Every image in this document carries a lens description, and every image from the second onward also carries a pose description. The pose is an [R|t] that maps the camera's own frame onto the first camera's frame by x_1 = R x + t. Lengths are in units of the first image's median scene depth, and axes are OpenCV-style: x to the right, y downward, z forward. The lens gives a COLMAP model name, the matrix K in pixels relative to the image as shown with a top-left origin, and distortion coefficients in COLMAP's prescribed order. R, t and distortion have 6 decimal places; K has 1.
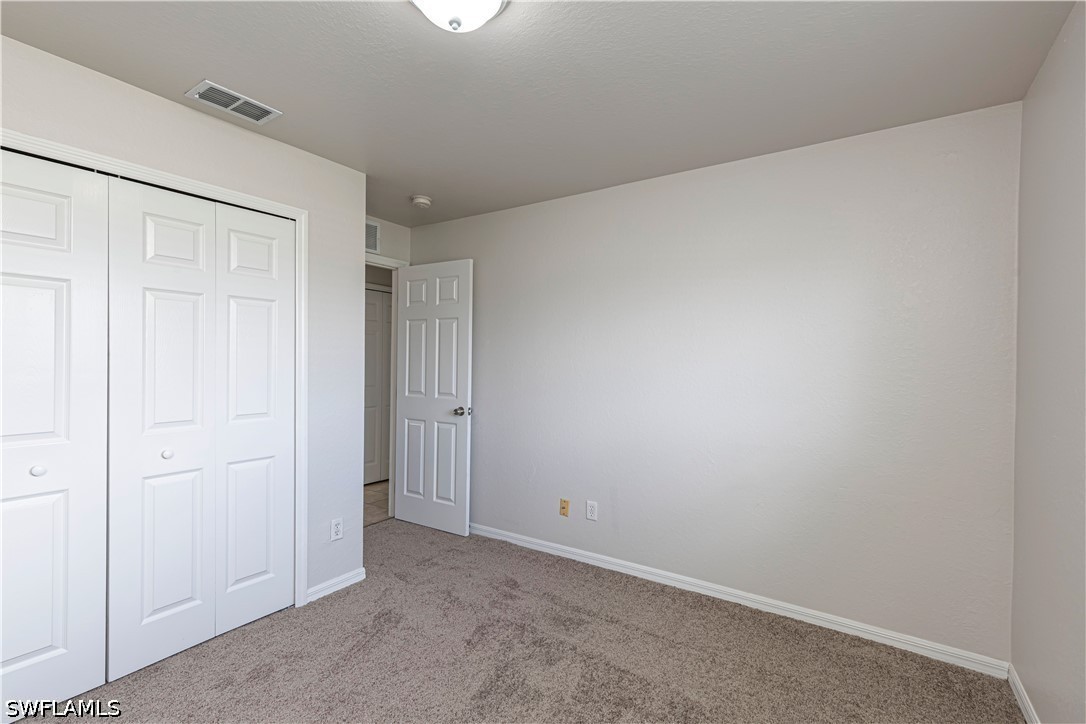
lens RADIAL K [[485.4, 0, 550.2], [0, 485.4, 362.9], [0, 0, 1]] dist [0.012026, -0.000336]
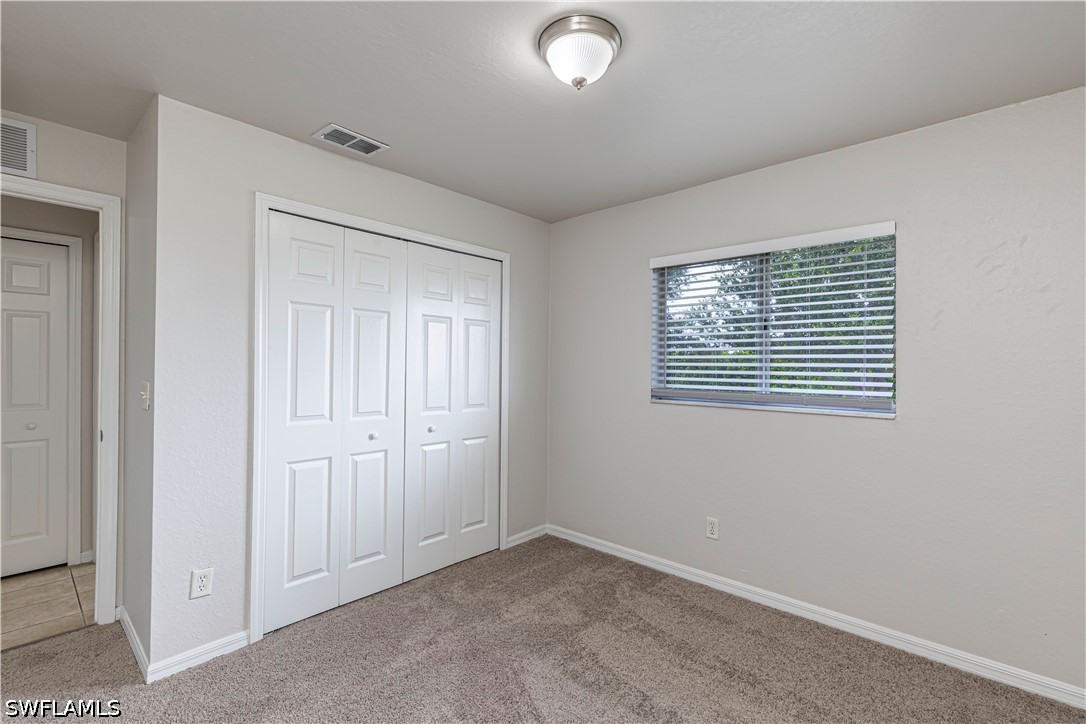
lens RADIAL K [[482.9, 0, 539.0], [0, 482.9, 354.3], [0, 0, 1]] dist [0.013079, 0.000023]
pose [[0.987053, 0.003704, -0.160350, -0.147694], [-0.008582, 0.999521, -0.029743, 0.002626], [0.160163, 0.030734, 0.986612, -0.218601]]
